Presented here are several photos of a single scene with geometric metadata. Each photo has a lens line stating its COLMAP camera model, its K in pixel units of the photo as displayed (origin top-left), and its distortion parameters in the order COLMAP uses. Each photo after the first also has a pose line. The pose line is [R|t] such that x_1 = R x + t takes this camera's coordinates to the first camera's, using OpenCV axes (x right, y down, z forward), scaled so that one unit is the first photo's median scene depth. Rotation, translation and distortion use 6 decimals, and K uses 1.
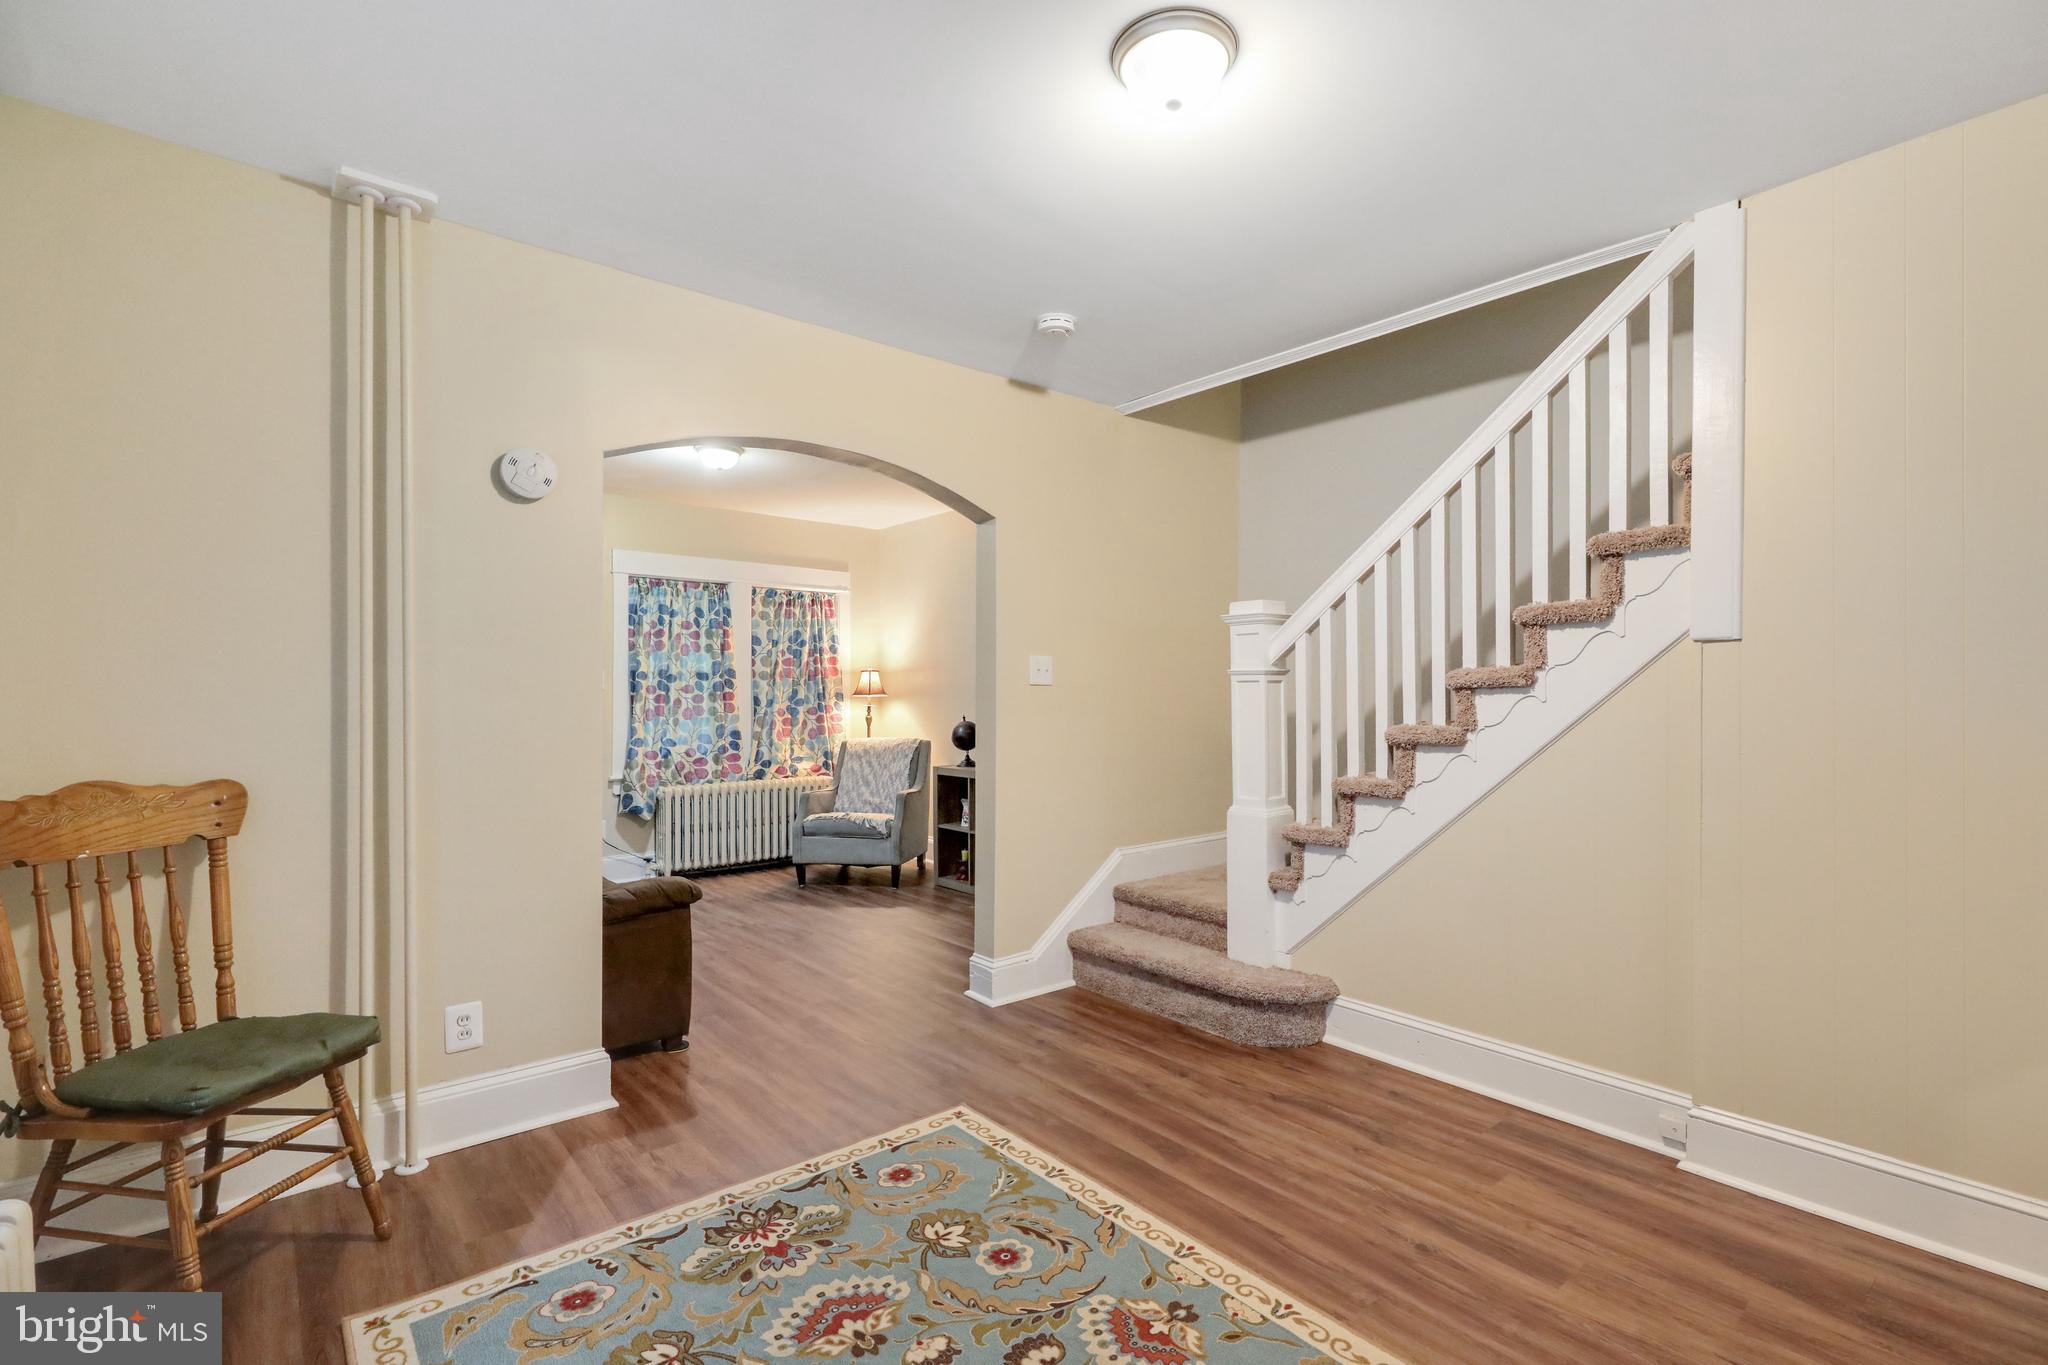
lens RADIAL K [[923.0, 0, 1026.9], [0, 923.0, 684.4], [0, 0, 1]] dist [0.003085, 0.000665]
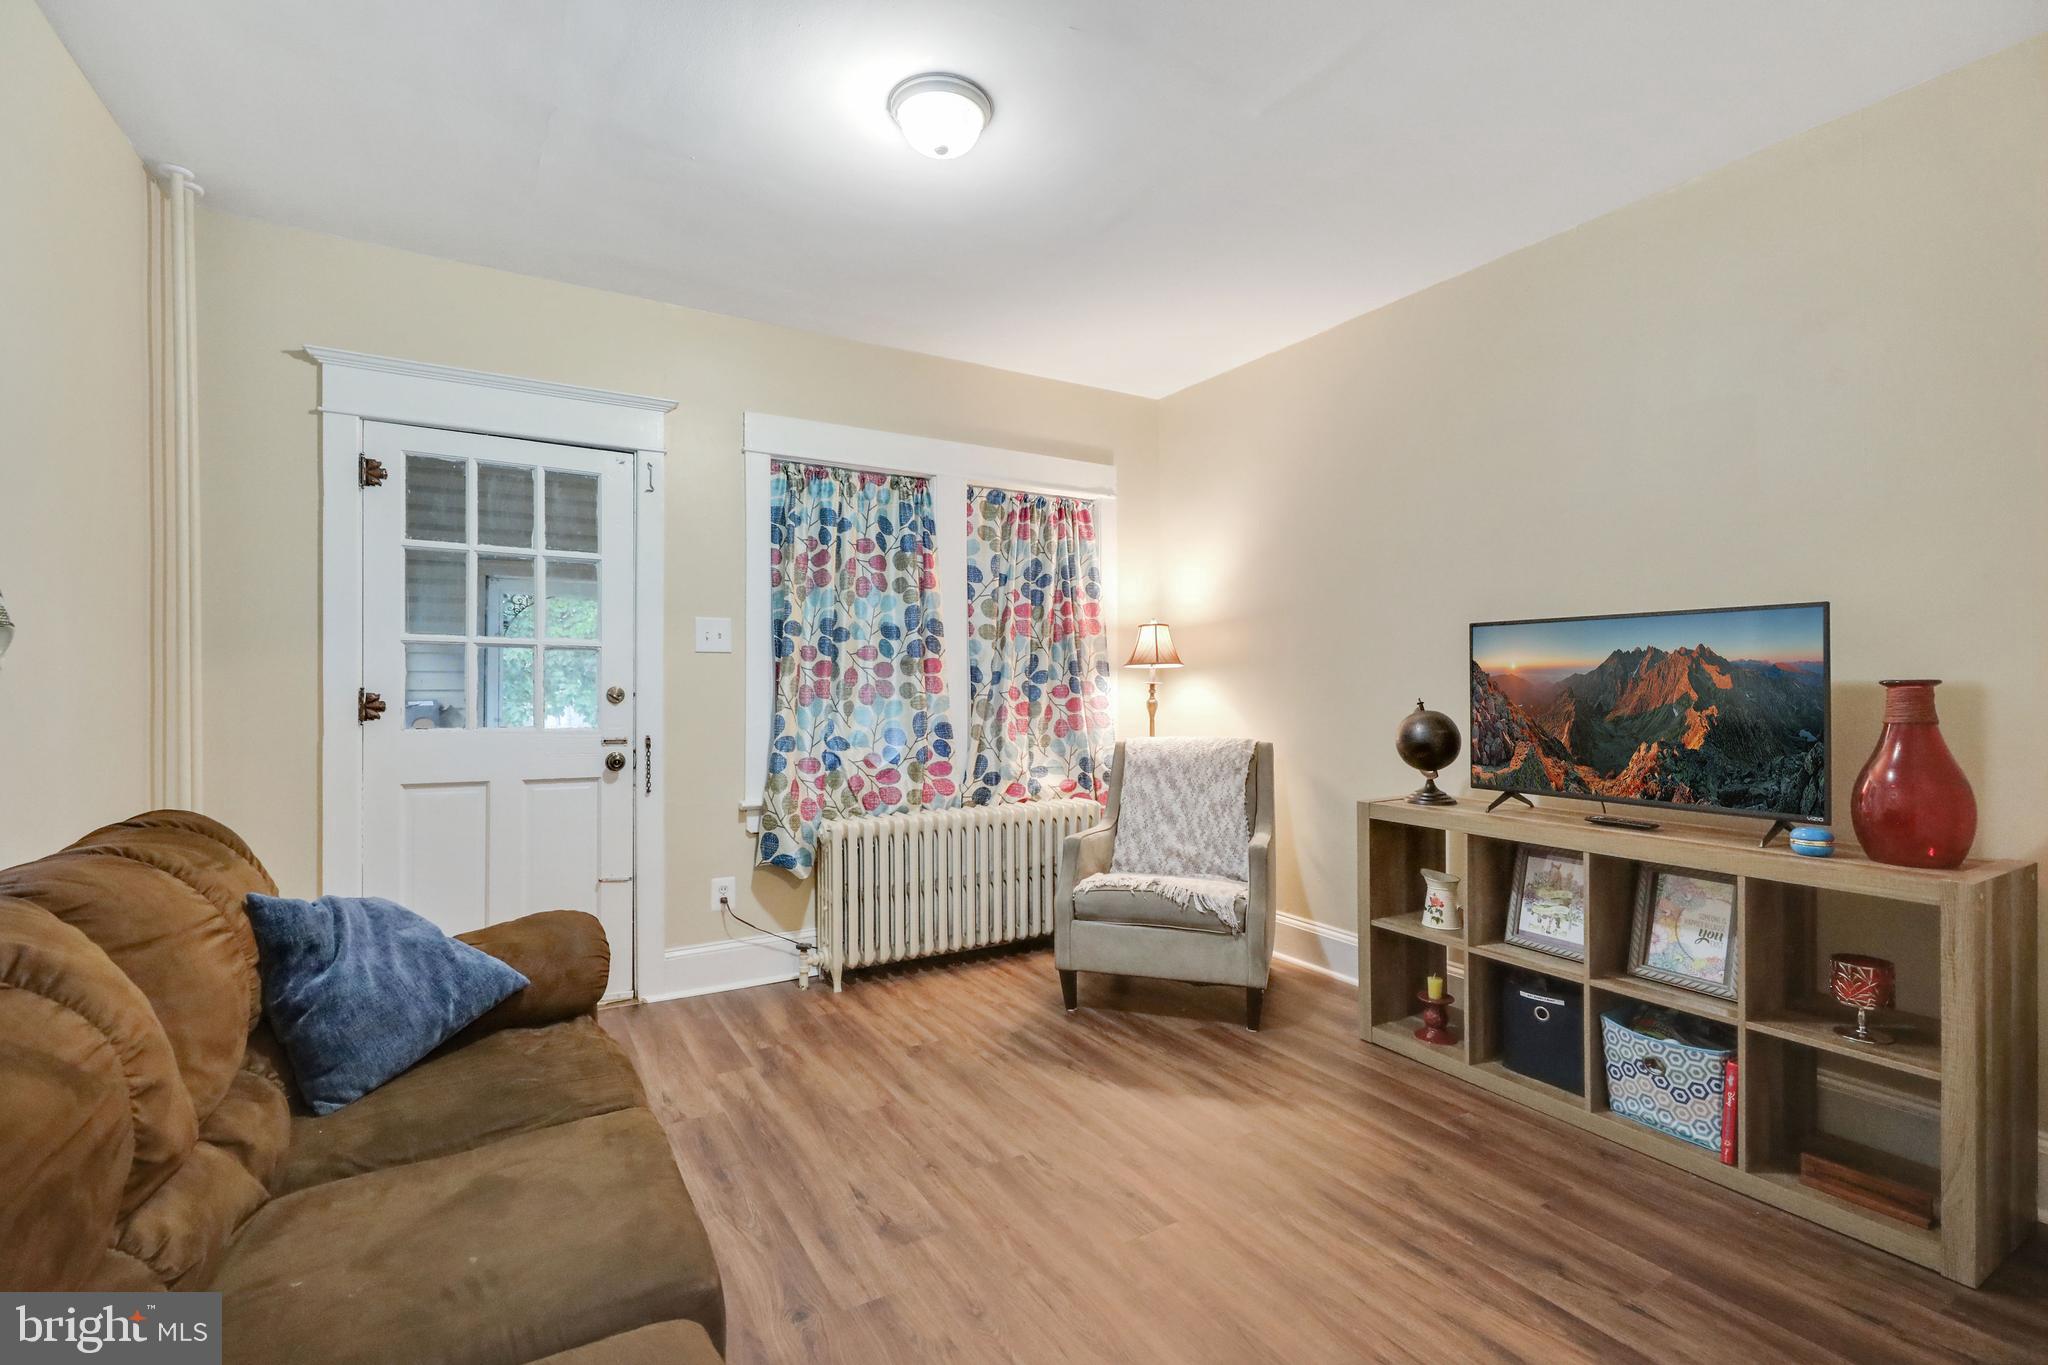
lens RADIAL K [[923.0, 0, 1028.3], [0, 923.0, 680.0], [0, 0, 1]] dist [0.003085, 0.000665]
pose [[0.987084, -0.000323, -0.160206, -0.167596], [0.001825, 0.999956, 0.009225, 0.016875], [0.160196, -0.009398, 0.987041, 0.424460]]
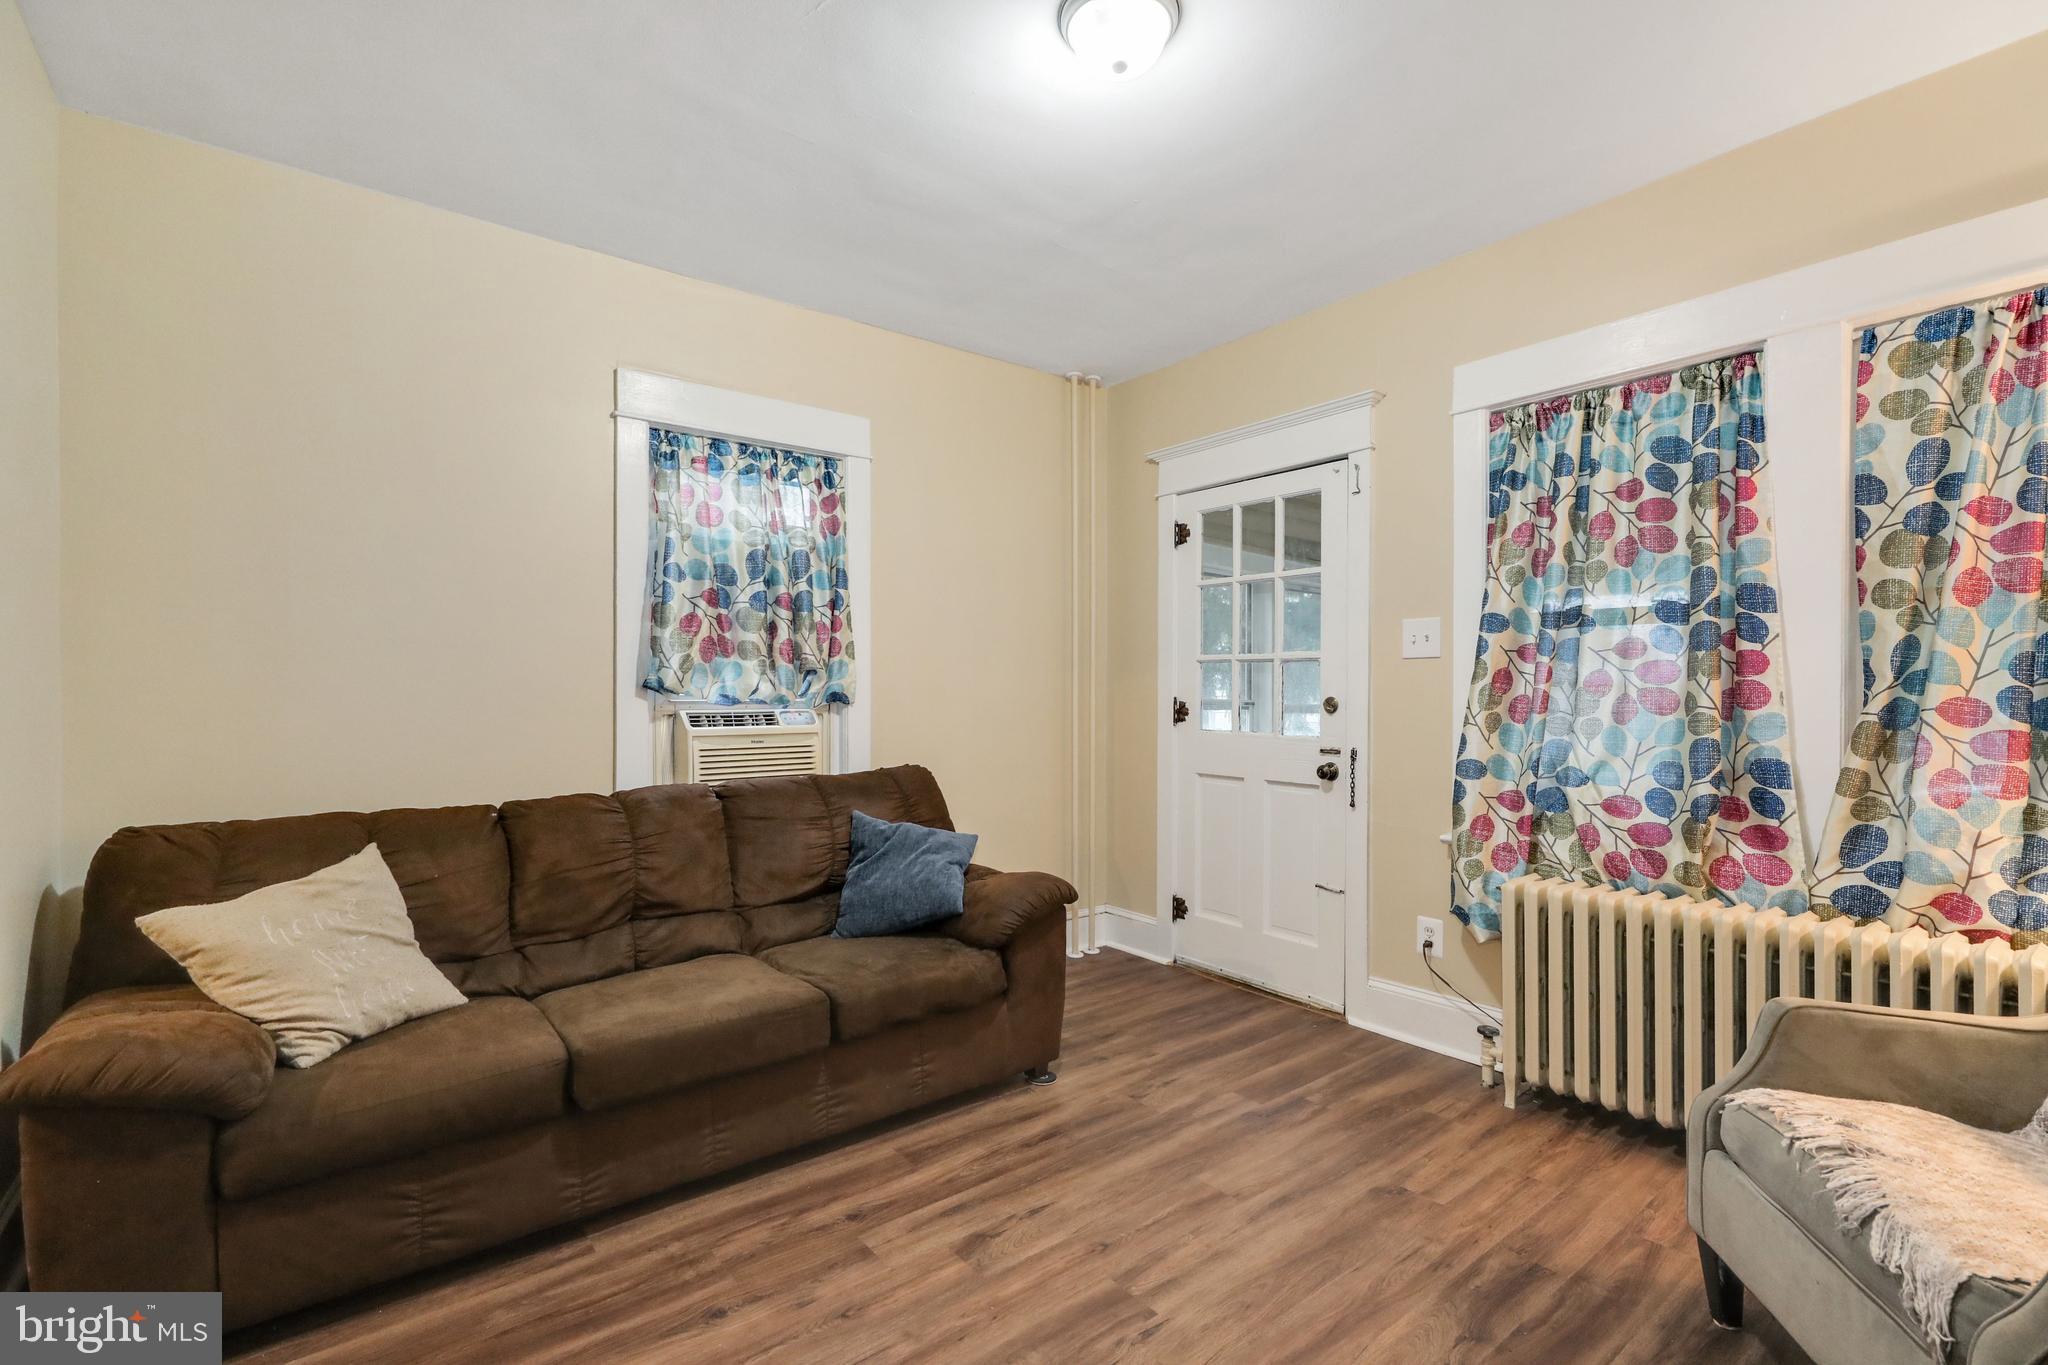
lens RADIAL K [[923.0, 0, 1037.1], [0, 923.0, 690.9], [0, 0, 1]] dist [0.003085, 0.000665]
pose [[-0.018264, -0.003426, -0.999827, 0.039110], [0.015149, 0.999878, -0.003703, 0.021086], [0.999718, -0.015214, -0.018210, 0.737333]]
